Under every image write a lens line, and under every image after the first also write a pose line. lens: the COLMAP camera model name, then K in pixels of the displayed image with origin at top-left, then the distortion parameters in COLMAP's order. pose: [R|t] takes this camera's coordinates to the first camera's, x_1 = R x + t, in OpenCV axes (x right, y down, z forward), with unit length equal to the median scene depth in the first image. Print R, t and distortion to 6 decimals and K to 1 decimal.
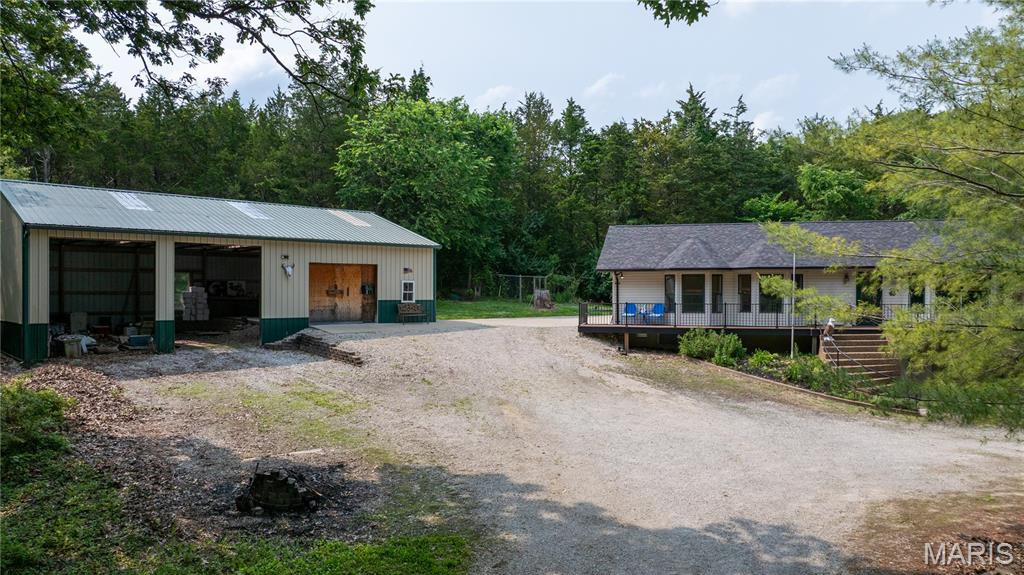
lens RADIAL K [[788.1, 0, 512.0], [0, 788.1, 287.5], [0, 0, 1]] dist [-0.003224, -0.001228]
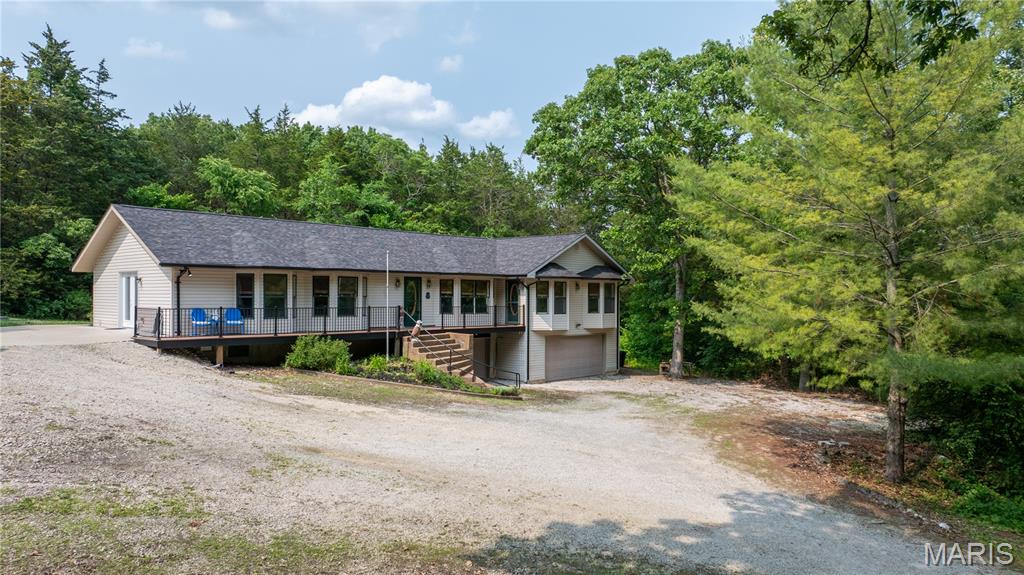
lens RADIAL K [[768.2, 0, 527.3], [0, 768.2, 297.7], [0, 0, 1]] dist [-0.008220, -0.003655]
pose [[0.411276, -0.000333, 0.911511, -0.451814], [-0.011207, 0.999923, 0.005421, 0.001901], [-0.911442, -0.012445, 0.411241, 0.429273]]
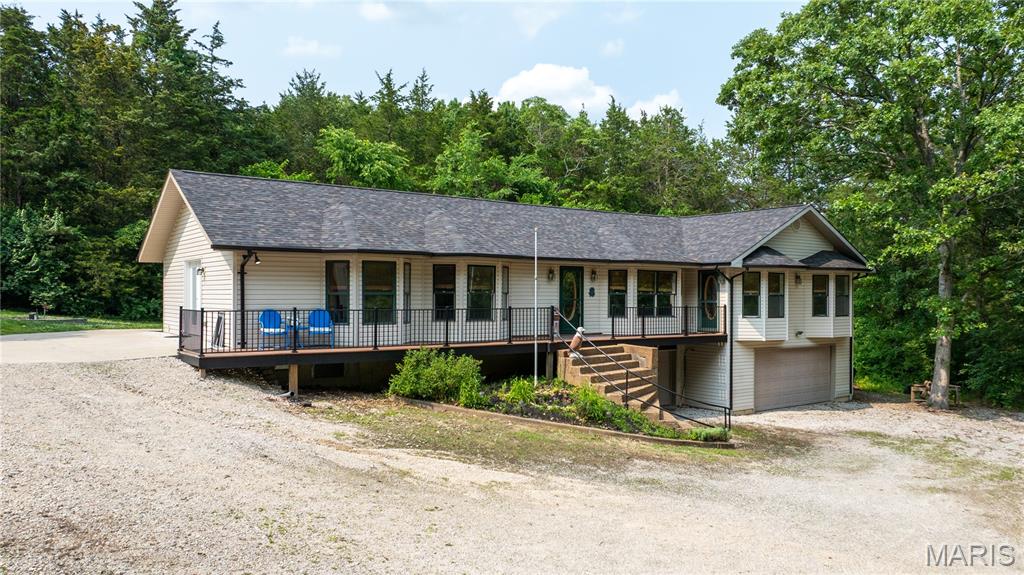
lens RADIAL K [[768.2, 0, 527.3], [0, 768.2, 297.7], [0, 0, 1]] dist [-0.008220, -0.003655]
pose [[0.588245, -0.001760, 0.808681, -0.196702], [-0.008886, 0.999923, 0.008640, 0.005897], [-0.808634, -0.012268, 0.588184, 0.593909]]
